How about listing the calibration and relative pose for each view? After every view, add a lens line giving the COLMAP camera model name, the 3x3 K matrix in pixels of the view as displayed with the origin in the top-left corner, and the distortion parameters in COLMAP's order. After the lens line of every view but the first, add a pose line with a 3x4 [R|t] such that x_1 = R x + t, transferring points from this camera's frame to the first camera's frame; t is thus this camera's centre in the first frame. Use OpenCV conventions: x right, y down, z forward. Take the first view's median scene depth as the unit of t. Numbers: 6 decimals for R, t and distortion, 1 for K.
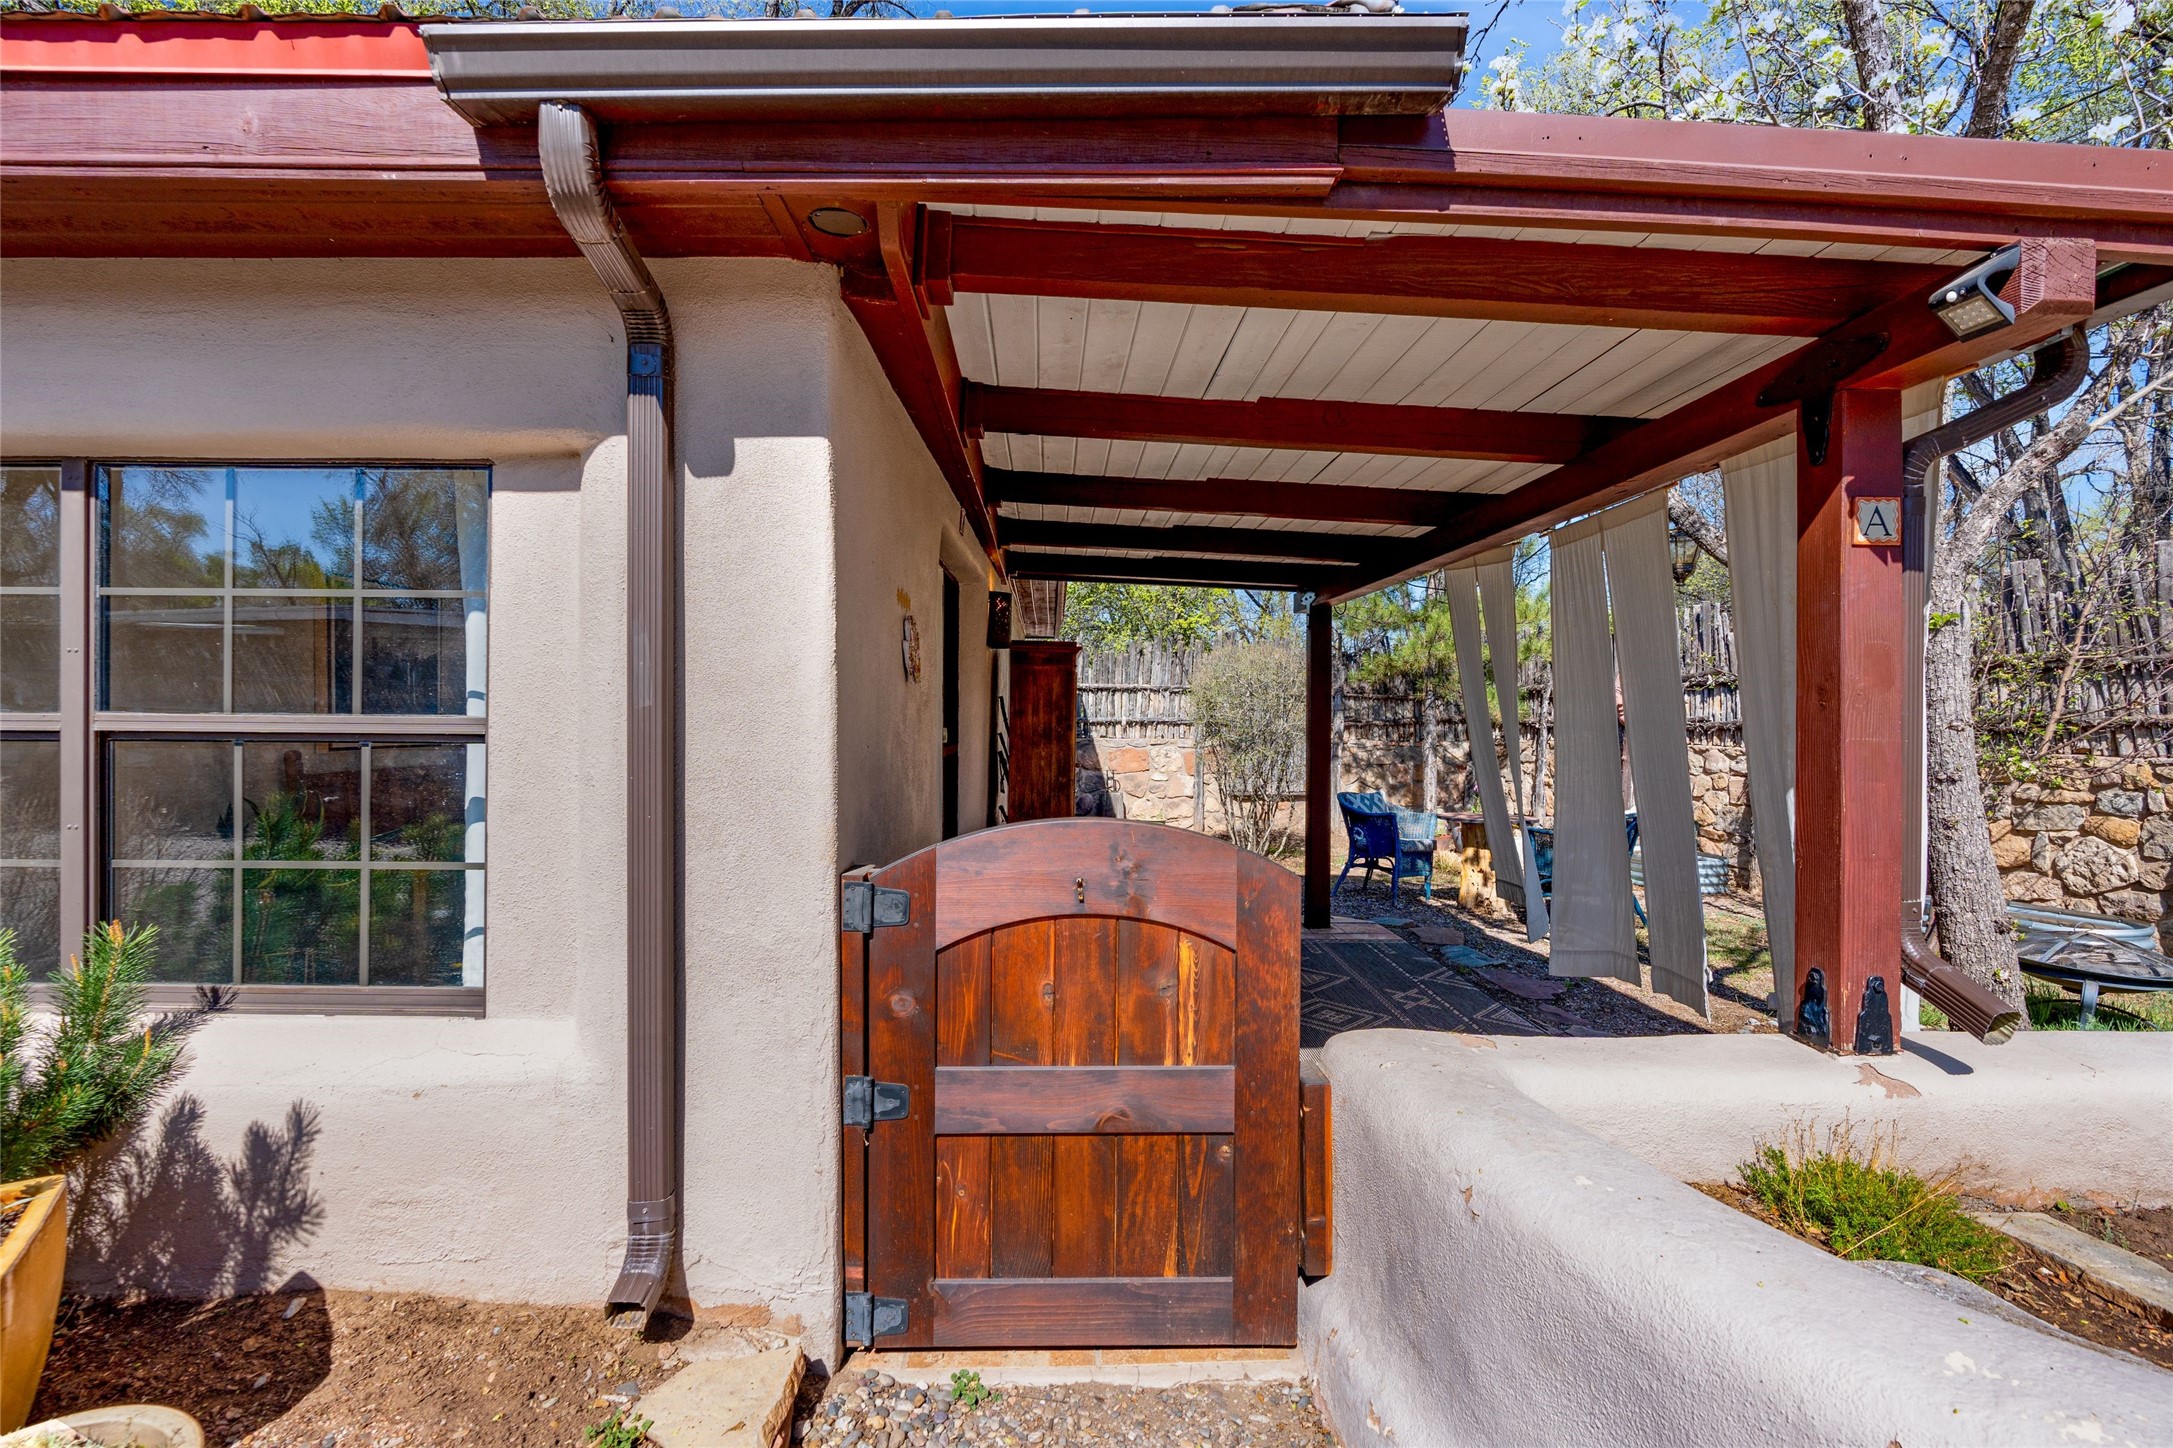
lens RADIAL K [[991.3, 0, 1068.1], [0, 991.3, 722.7], [0, 0, 1]] dist [-0.007007, 0.002211]
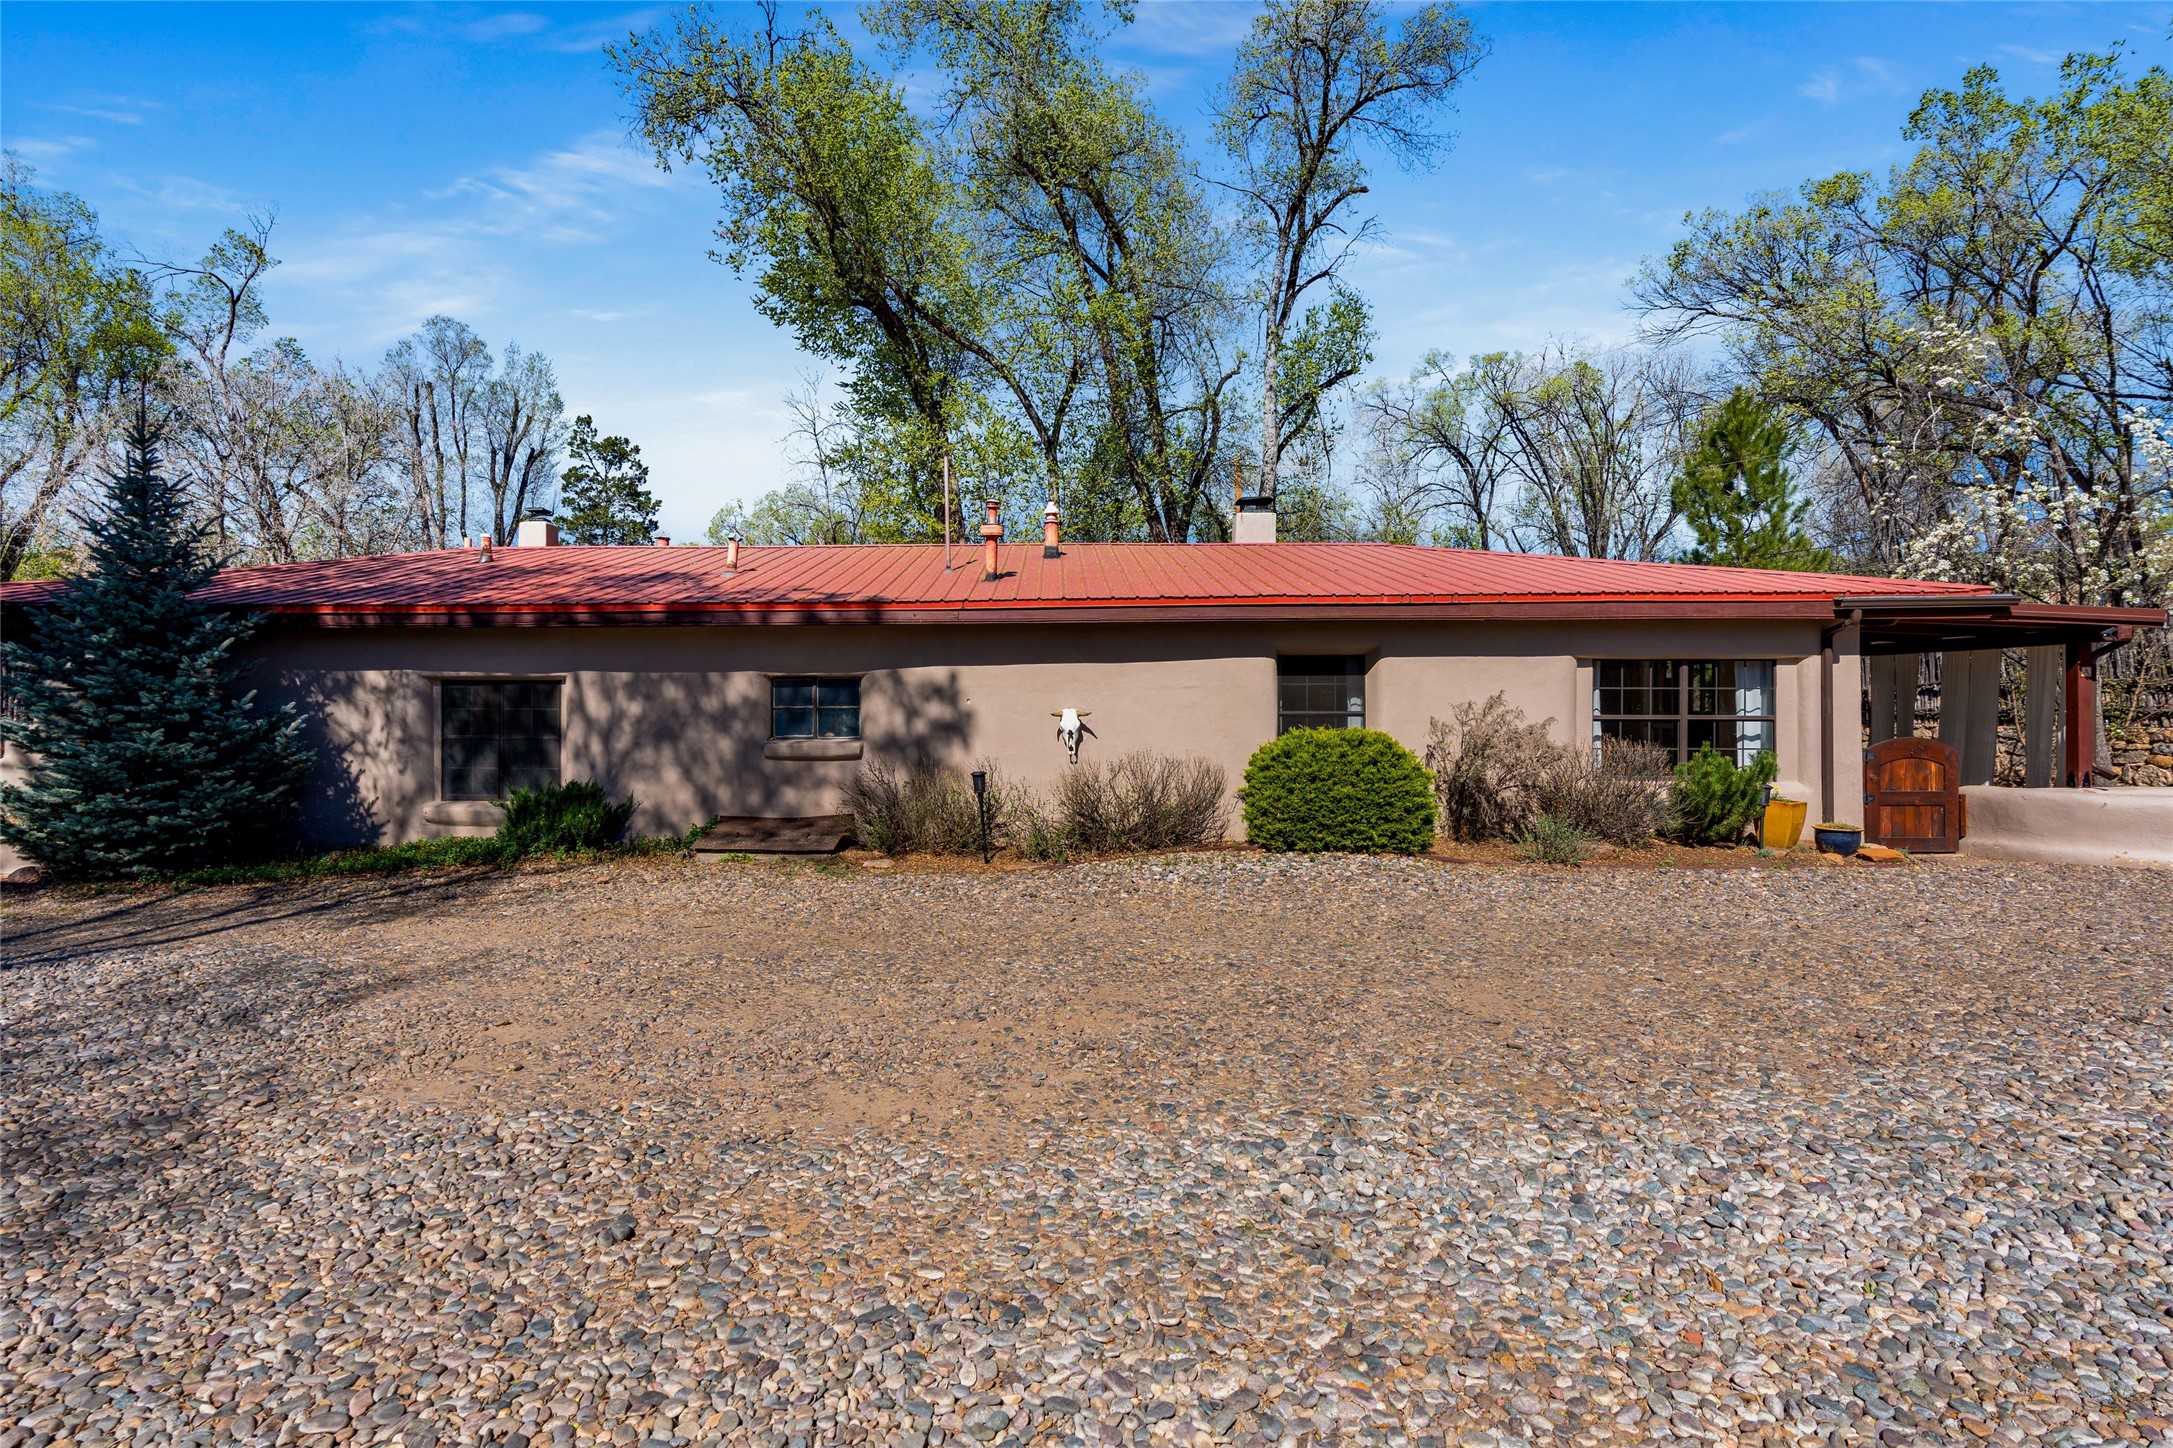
lens RADIAL K [[991.3, 0, 1091.1], [0, 991.3, 709.8], [0, 0, 1]] dist [-0.007007, 0.002211]
pose [[0.999431, -0.006137, -0.033165, -3.489595], [0.006062, 0.999979, -0.002391, -0.037395], [0.033179, 0.002189, 0.999447, -3.568671]]
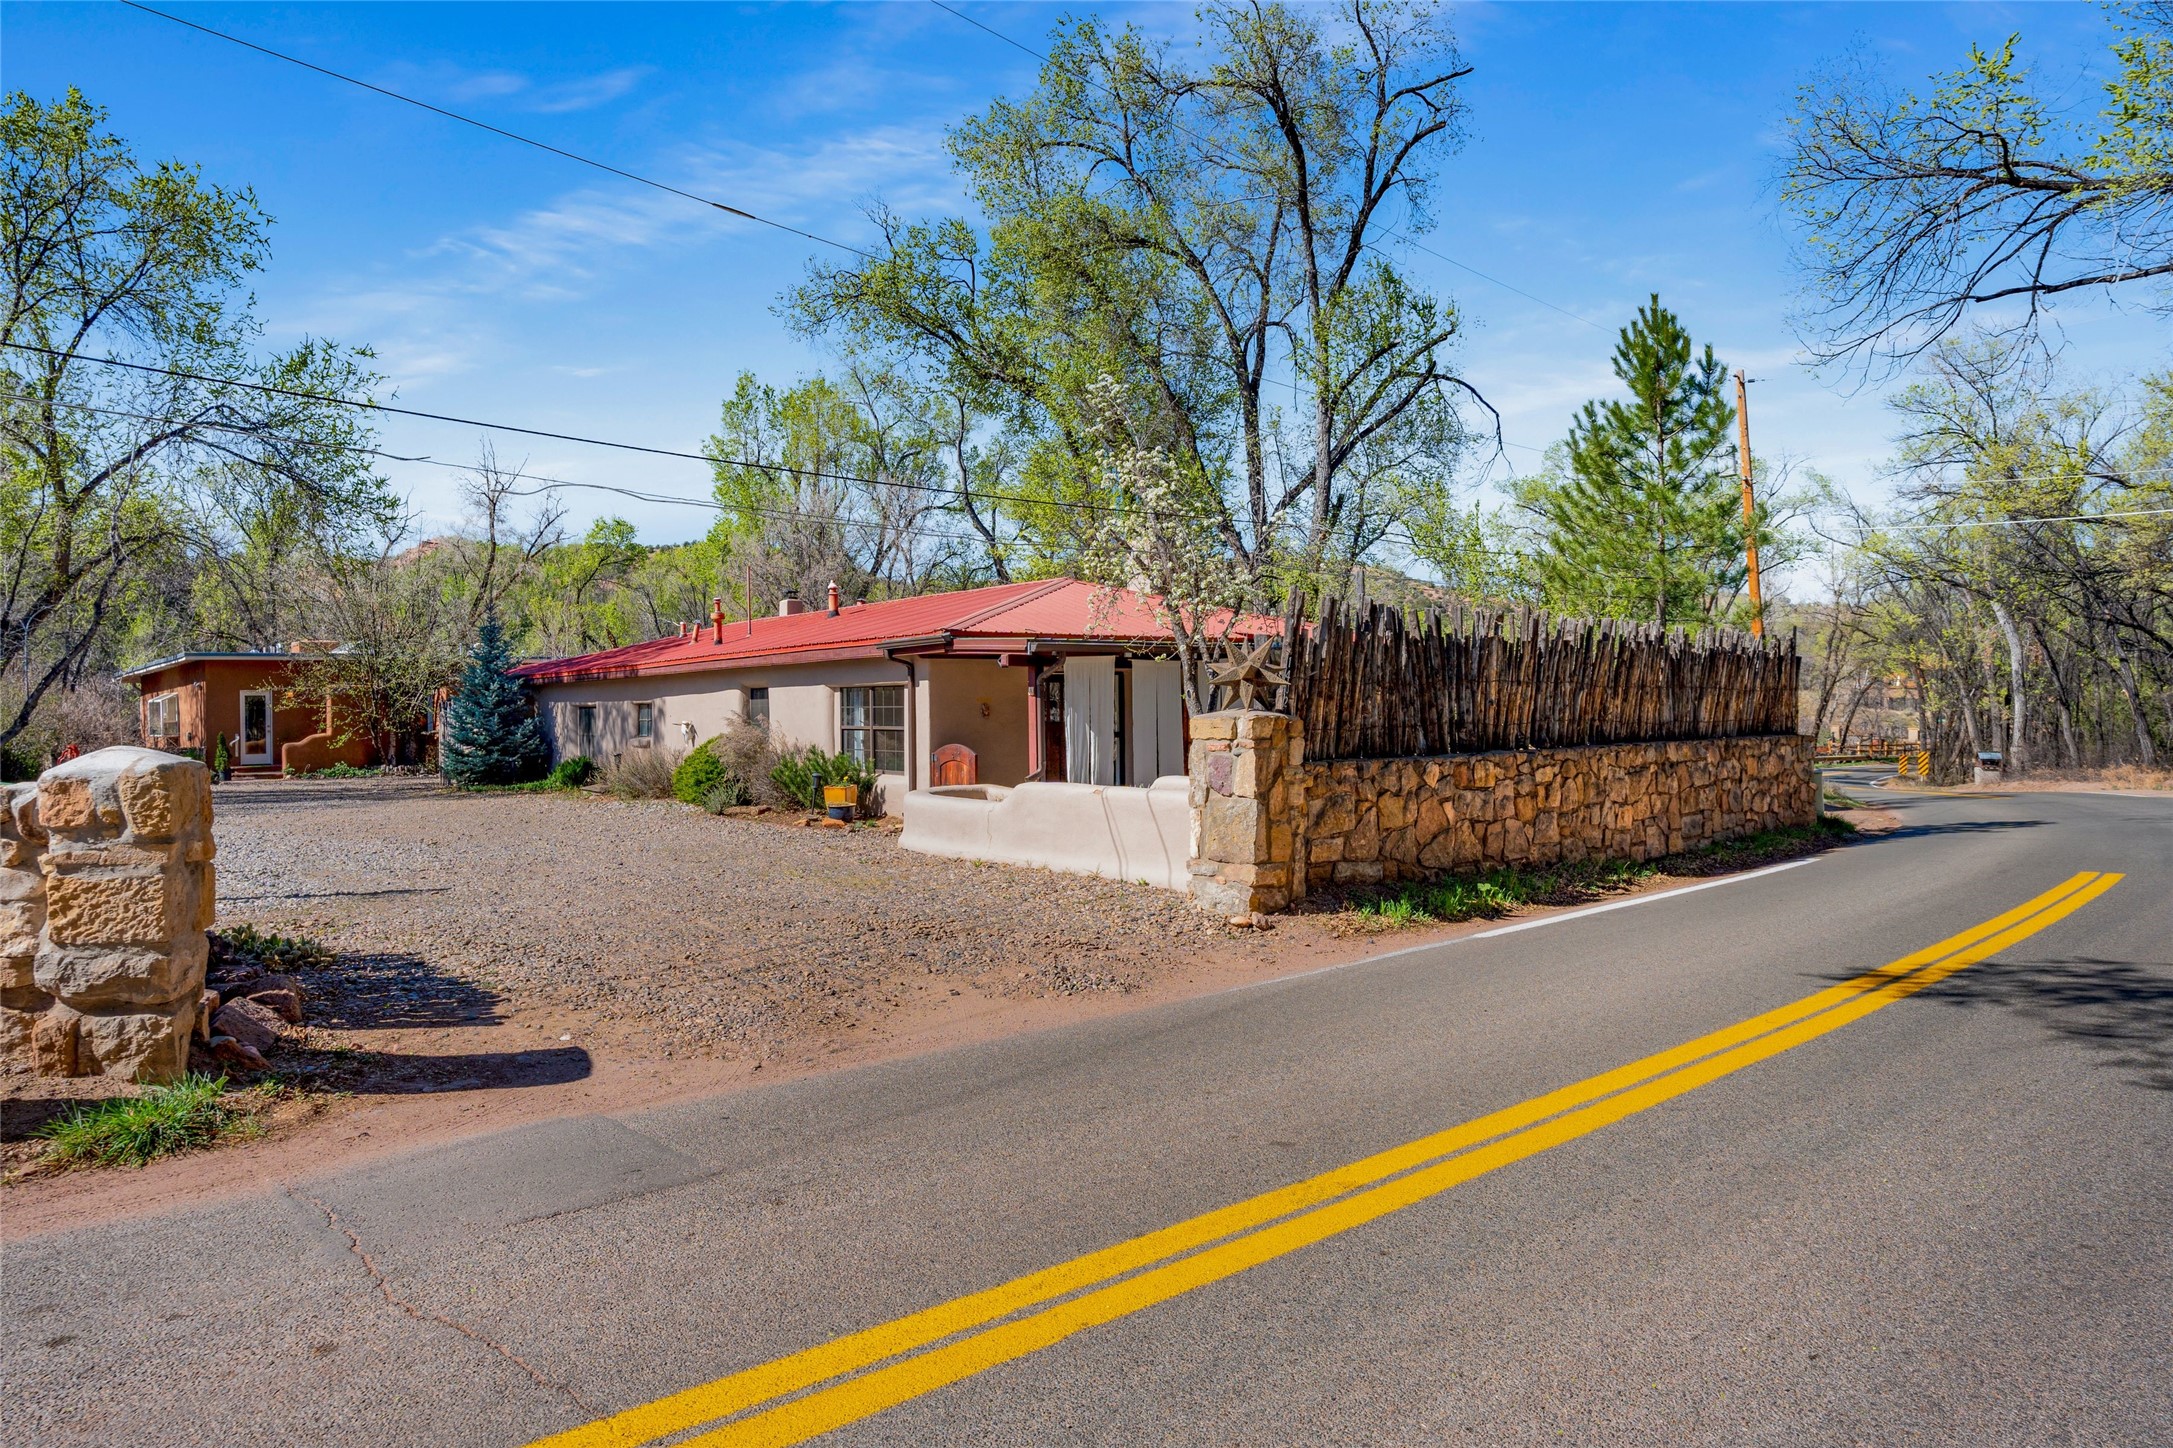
lens RADIAL K [[1270.5, 0, 1079.5], [0, 1270.5, 710.4], [0, 0, 1]] dist [0.004924, 0.000687]
pose [[0.619139, -0.008853, -0.785232, 6.167285], [0.007472, 0.999958, -0.005383, -0.051302], [0.785246, -0.002535, 0.619179, -2.989215]]
